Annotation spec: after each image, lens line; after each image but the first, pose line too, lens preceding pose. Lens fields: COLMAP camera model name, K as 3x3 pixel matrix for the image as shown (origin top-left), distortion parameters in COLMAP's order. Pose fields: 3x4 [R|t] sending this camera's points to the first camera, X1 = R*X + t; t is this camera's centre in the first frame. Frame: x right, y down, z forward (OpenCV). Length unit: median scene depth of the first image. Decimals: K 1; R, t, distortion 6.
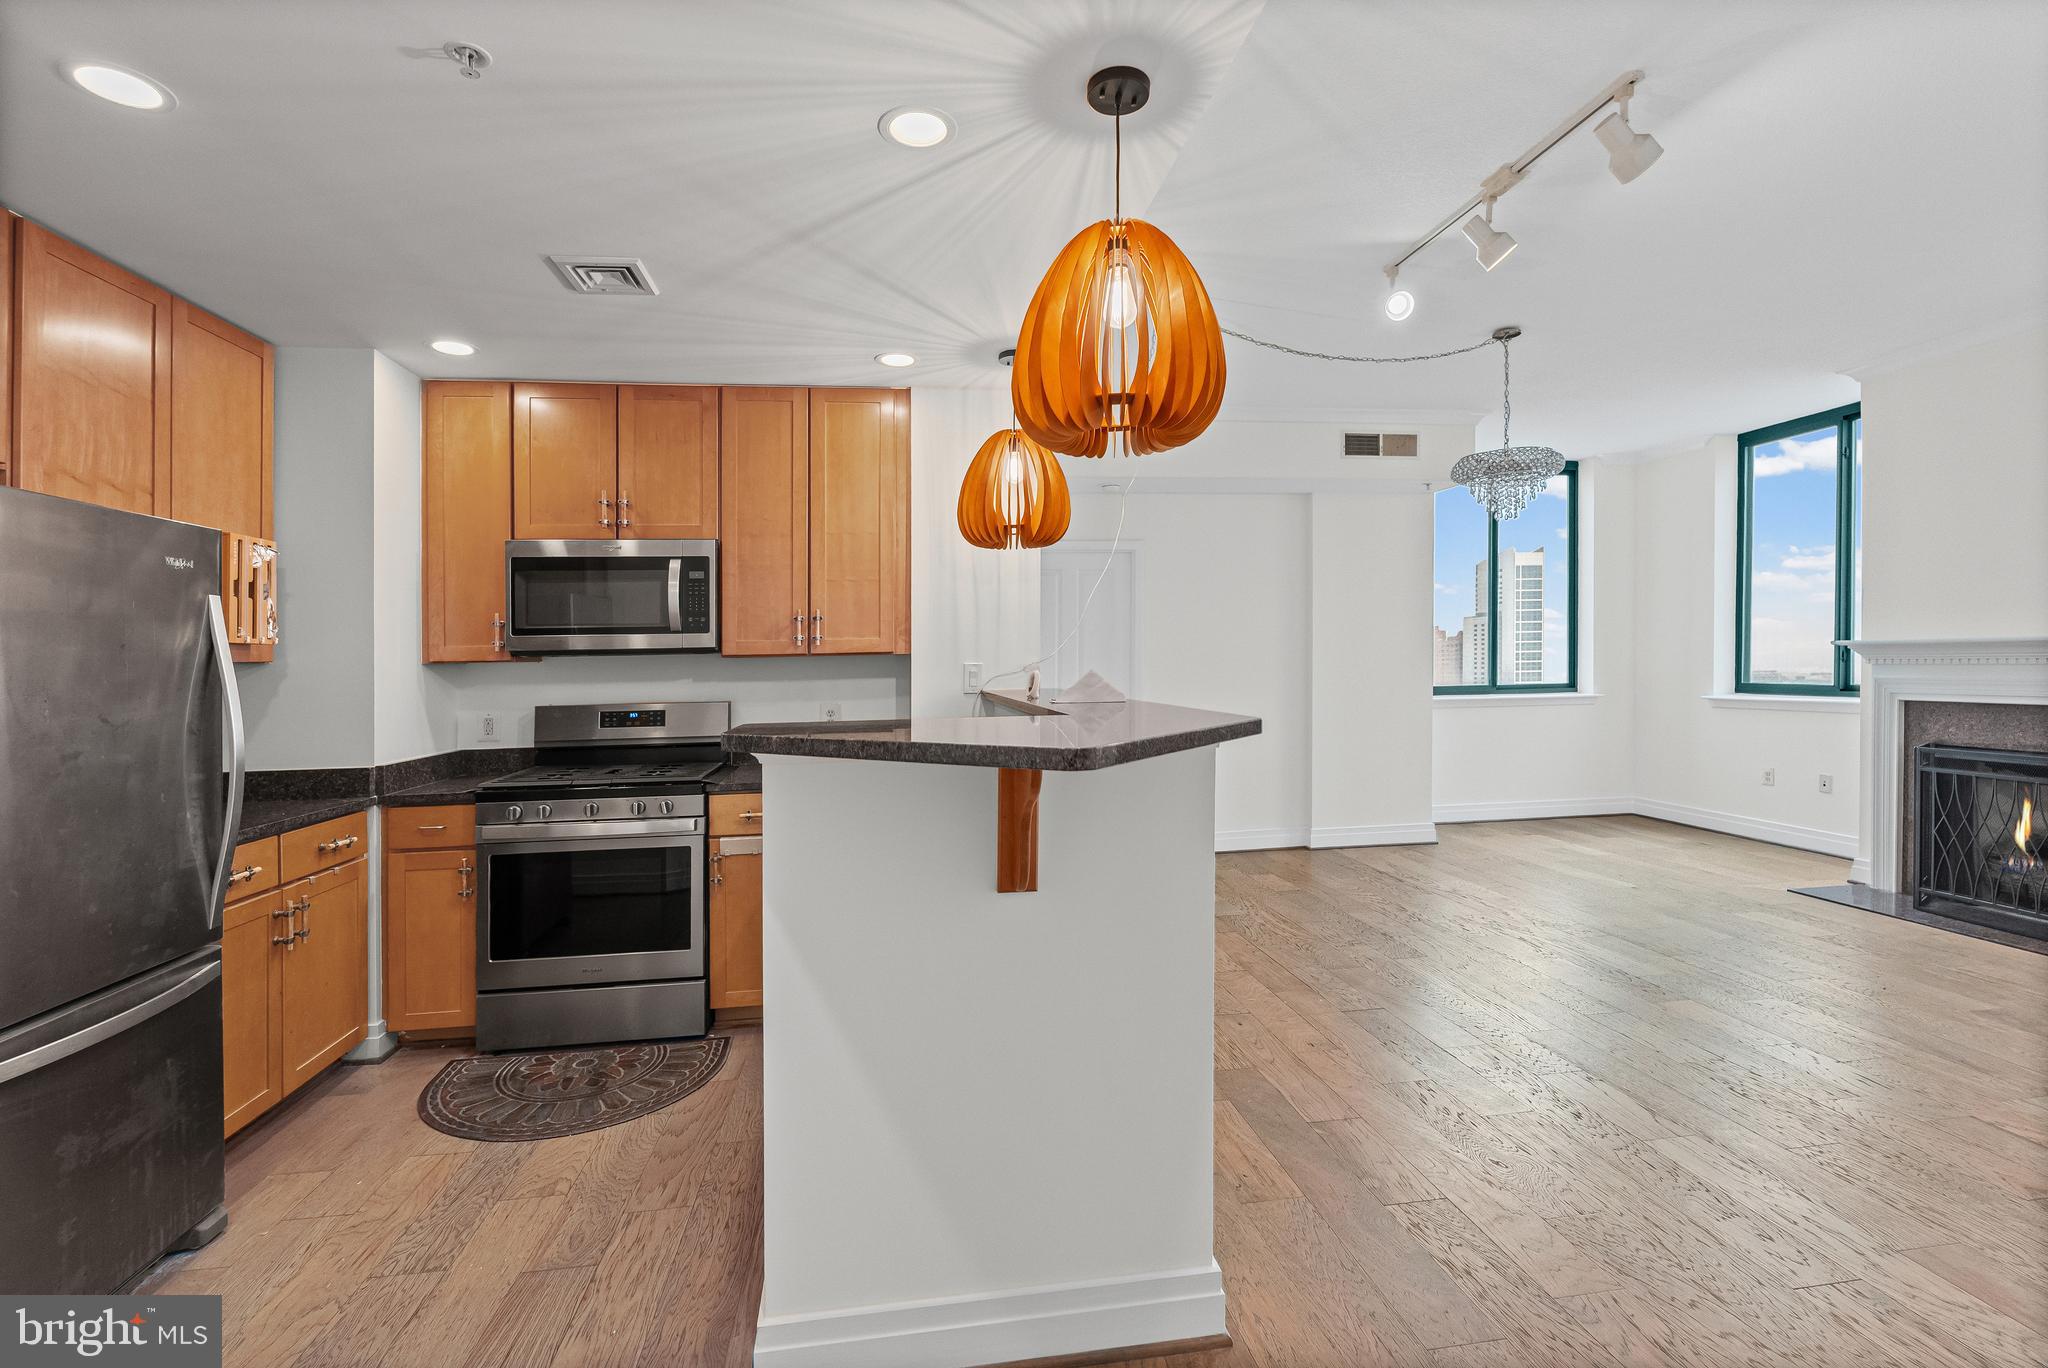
lens RADIAL K [[908.4, 0, 1021.5], [0, 908.4, 694.8], [0, 0, 1]] dist [-0.000290, 0.000039]
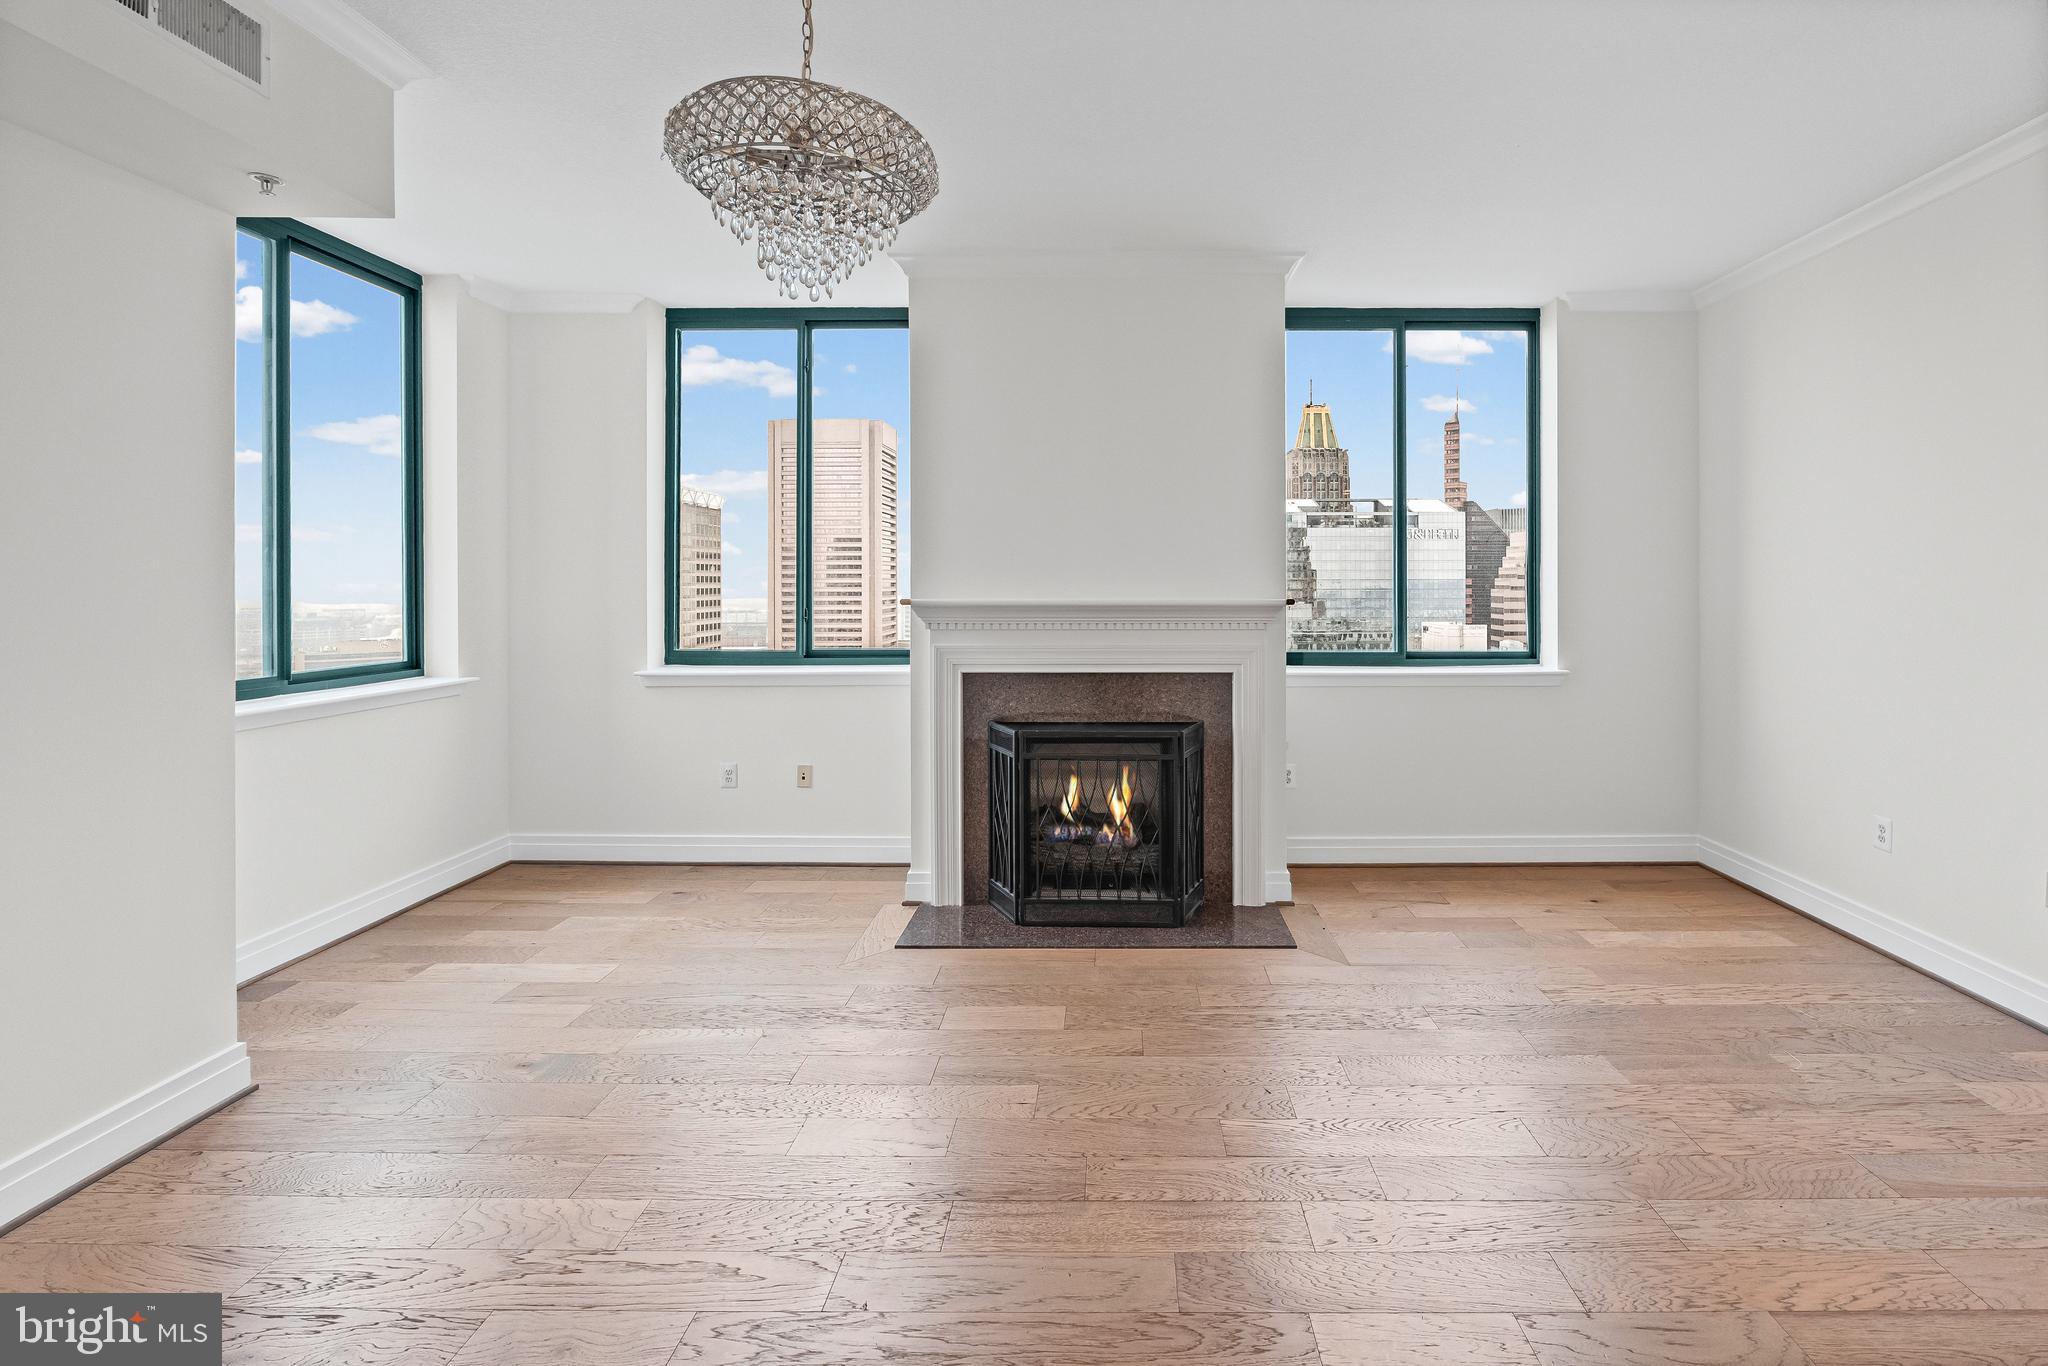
lens RADIAL K [[940.4, 0, 1119.9], [0, 940.4, 601.7], [0, 0, 1]] dist [-0.004494, -0.000217]
pose [[0.147173, -0.001370, 0.989110, 0.133200], [0.032148, 0.999477, -0.003399, -0.049819], [-0.988588, 0.032299, 0.147140, 0.703919]]
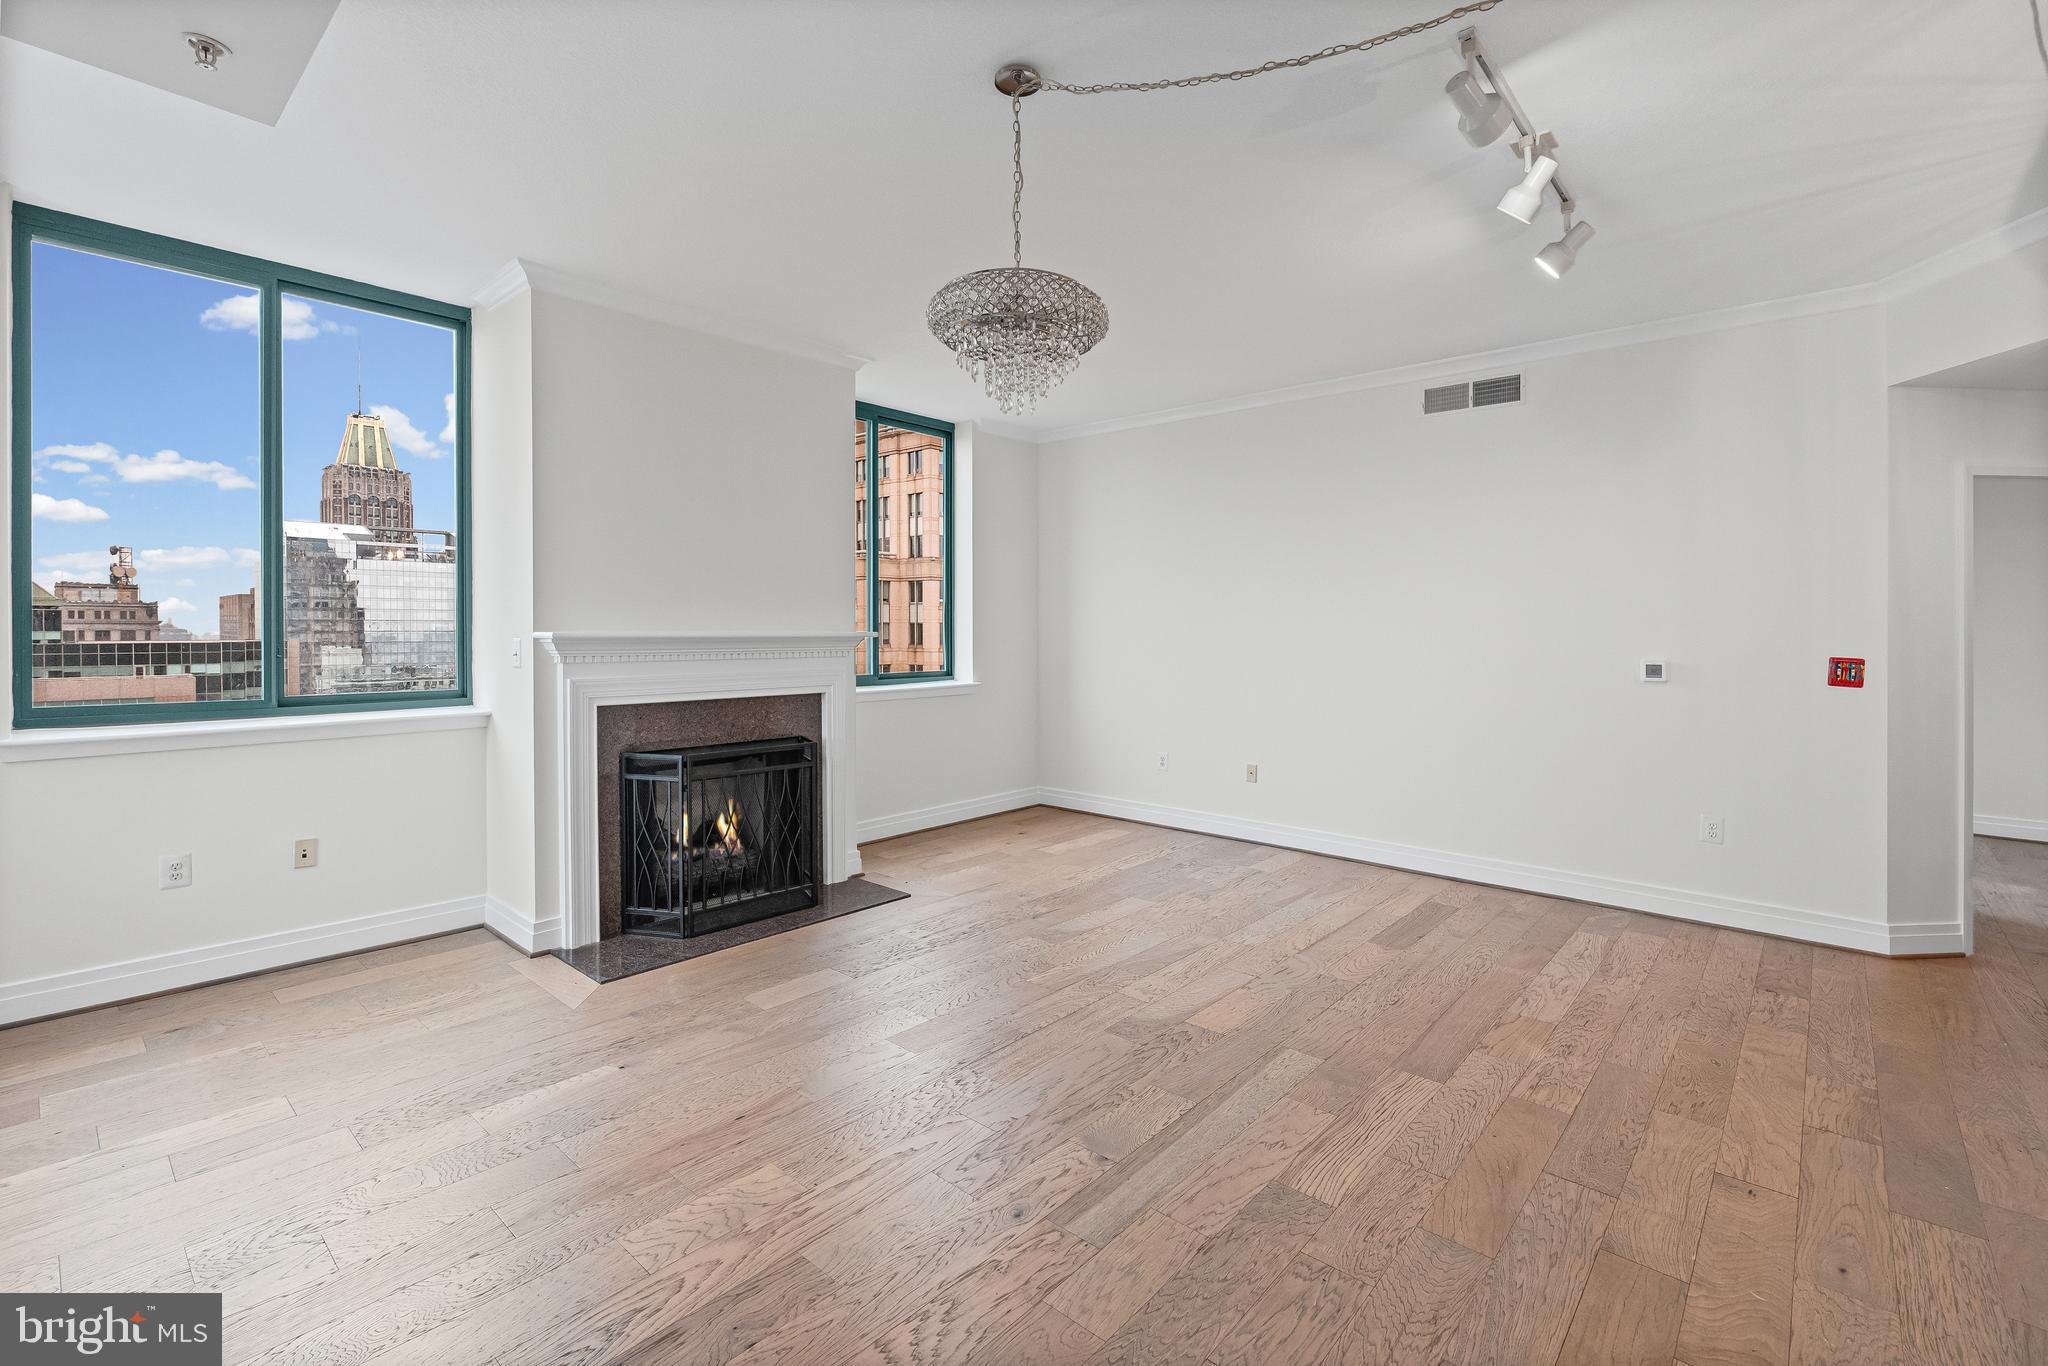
lens RADIAL K [[906.9, 0, 1030.7], [0, 906.9, 654.1], [0, 0, 1]] dist [-0.001776, 0.000158]
pose [[-0.645099, -0.008157, 0.764055, 0.088189], [0.031267, 0.998824, 0.037063, -0.056999], [-0.763459, 0.047800, -0.644085, 1.182640]]
